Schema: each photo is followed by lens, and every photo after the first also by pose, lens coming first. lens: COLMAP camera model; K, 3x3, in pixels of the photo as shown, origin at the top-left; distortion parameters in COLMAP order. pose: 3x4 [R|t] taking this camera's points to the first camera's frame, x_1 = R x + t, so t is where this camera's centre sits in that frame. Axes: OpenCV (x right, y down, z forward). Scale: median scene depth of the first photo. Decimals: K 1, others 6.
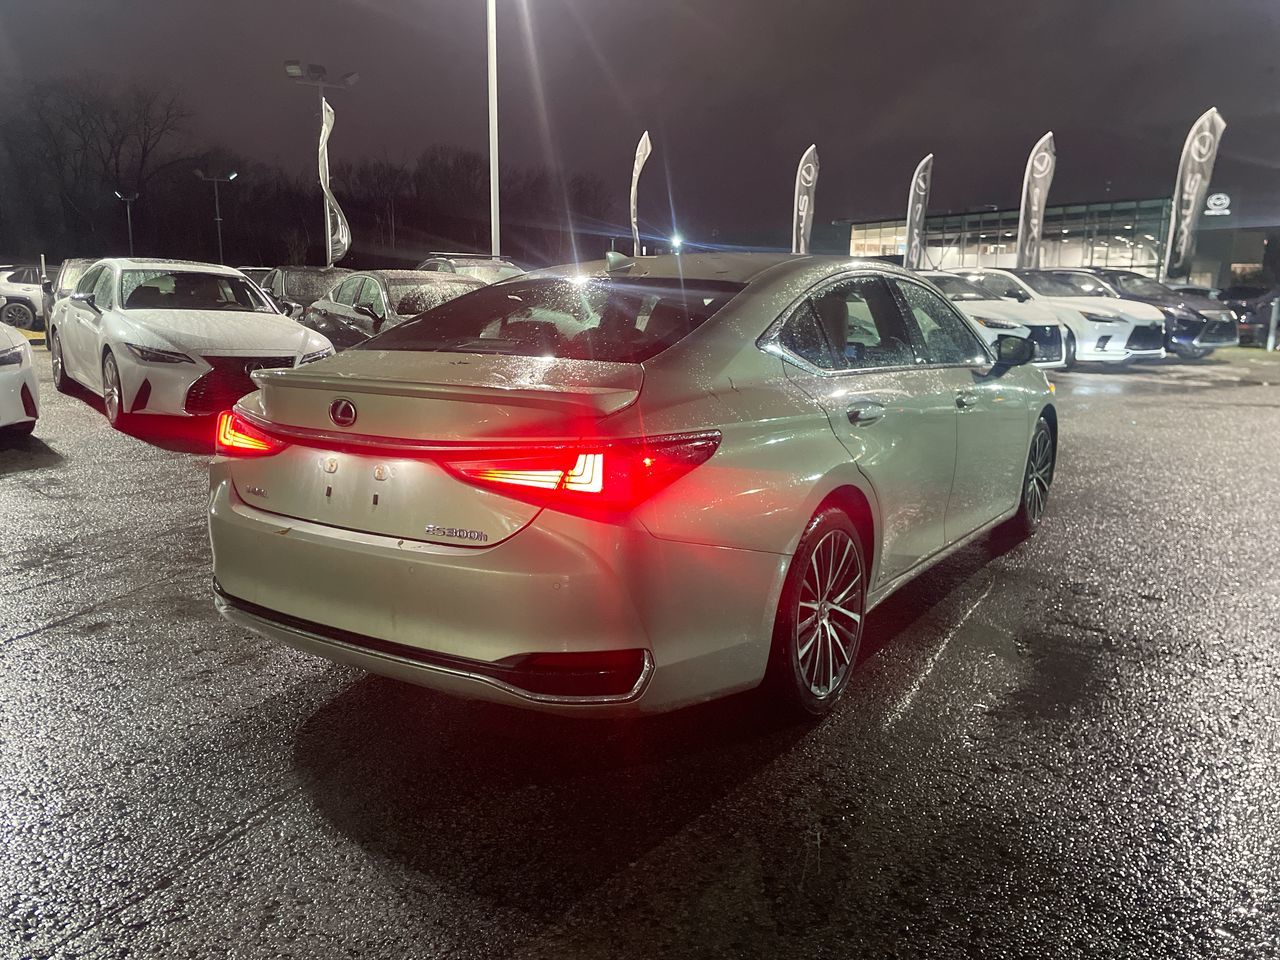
lens RADIAL K [[971.1, 0, 648.0], [0, 971.1, 479.8], [0, 0, 1]] dist [0.094294, -0.117250]
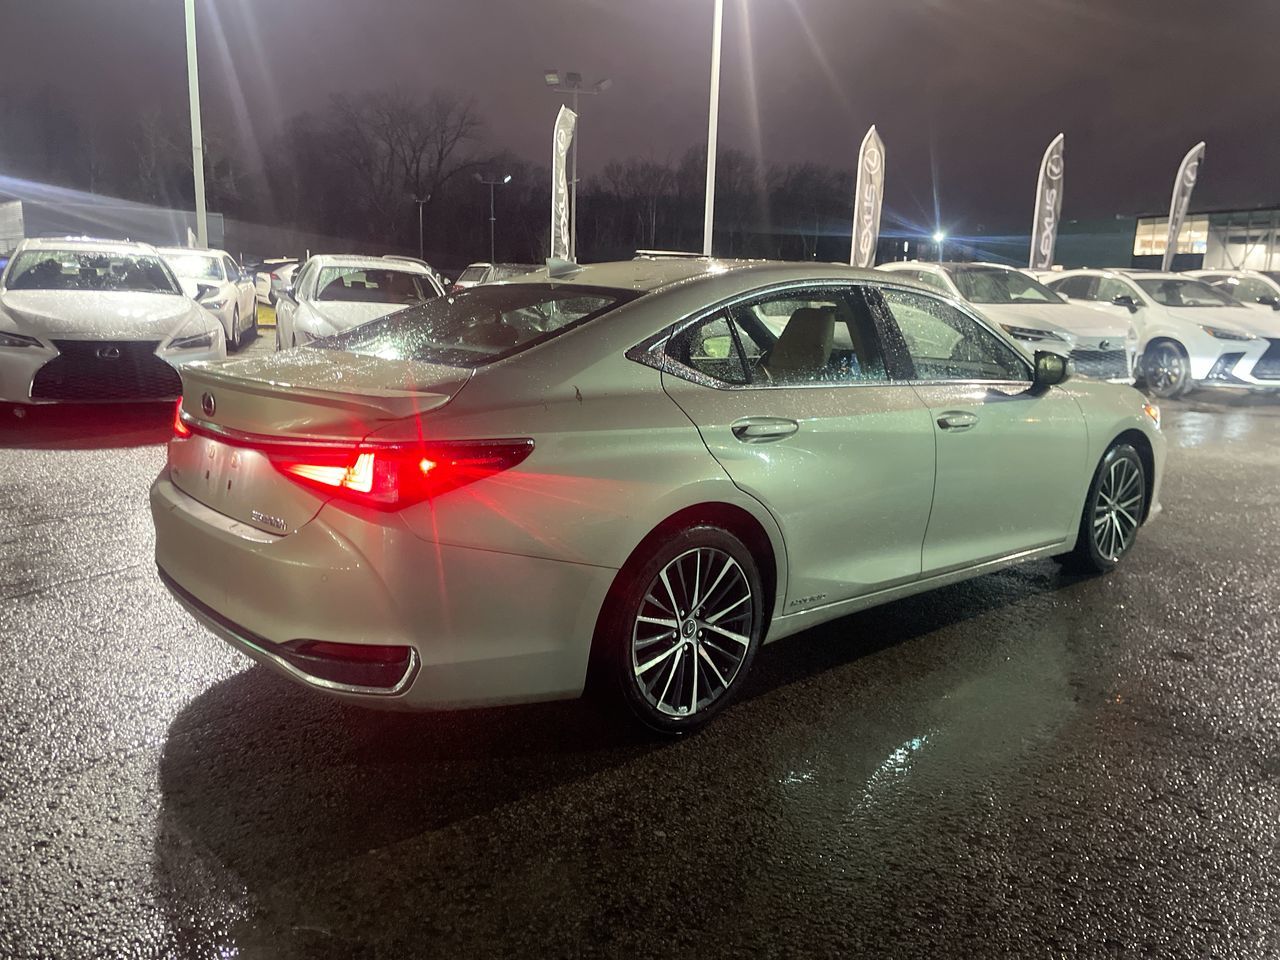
lens RADIAL K [[971.1, 0, 643.6], [0, 971.1, 471.3], [0, 0, 1]] dist [0.094294, -0.117250]
pose [[0.965803, 0.063700, -0.251330, 0.079436], [-0.064875, 0.997887, 0.003618, -0.005097], [0.251029, 0.012811, 0.967895, 0.009416]]
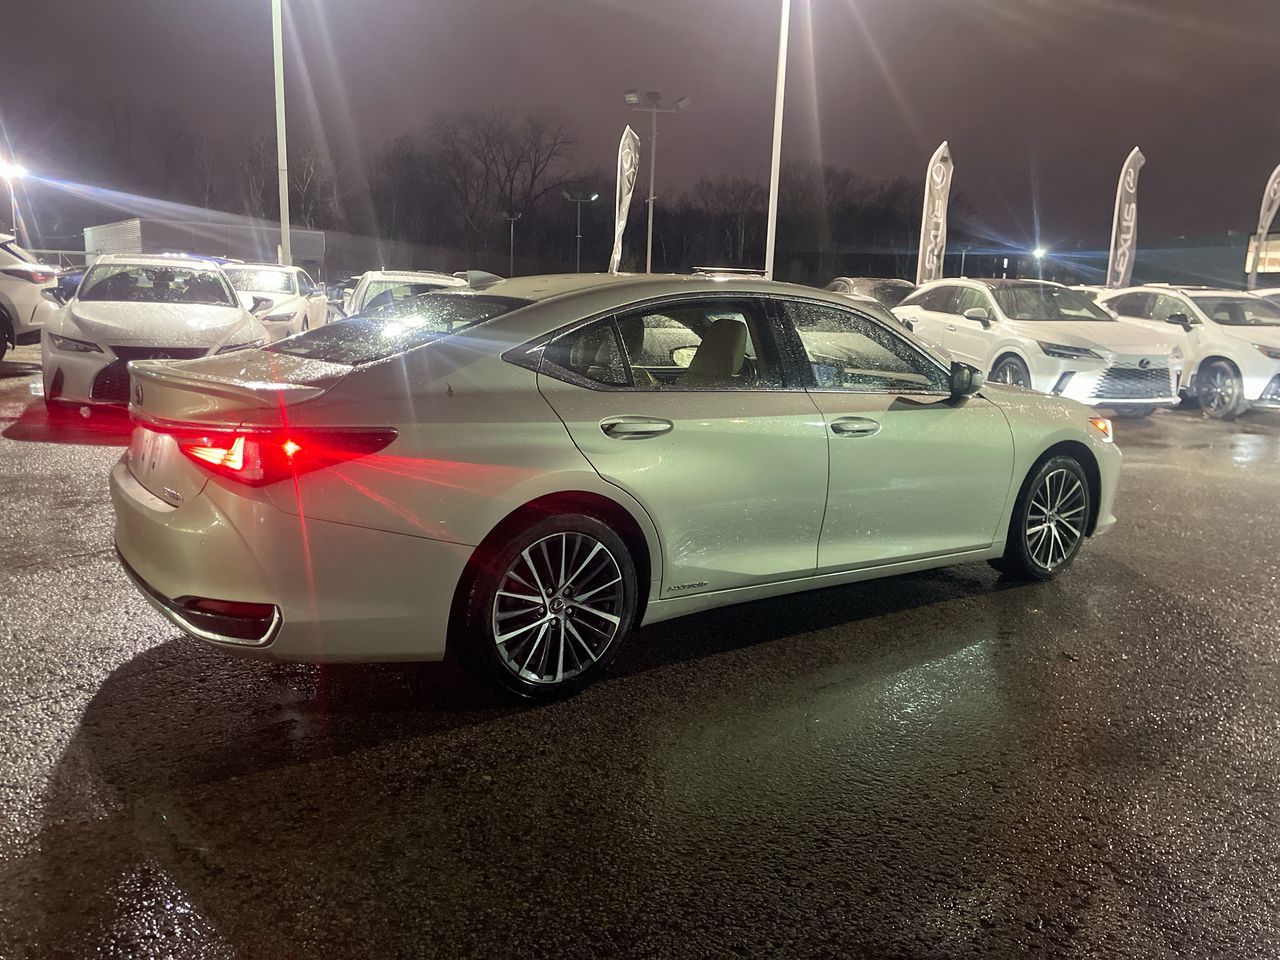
lens RADIAL K [[971.1, 0, 639.8], [0, 971.1, 479.0], [0, 0, 1]] dist [0.094294, -0.117250]
pose [[0.936722, 0.082892, -0.340118, 0.133093], [-0.087368, 0.996174, 0.002161, -0.003402], [0.338996, 0.027691, 0.940380, 0.003017]]
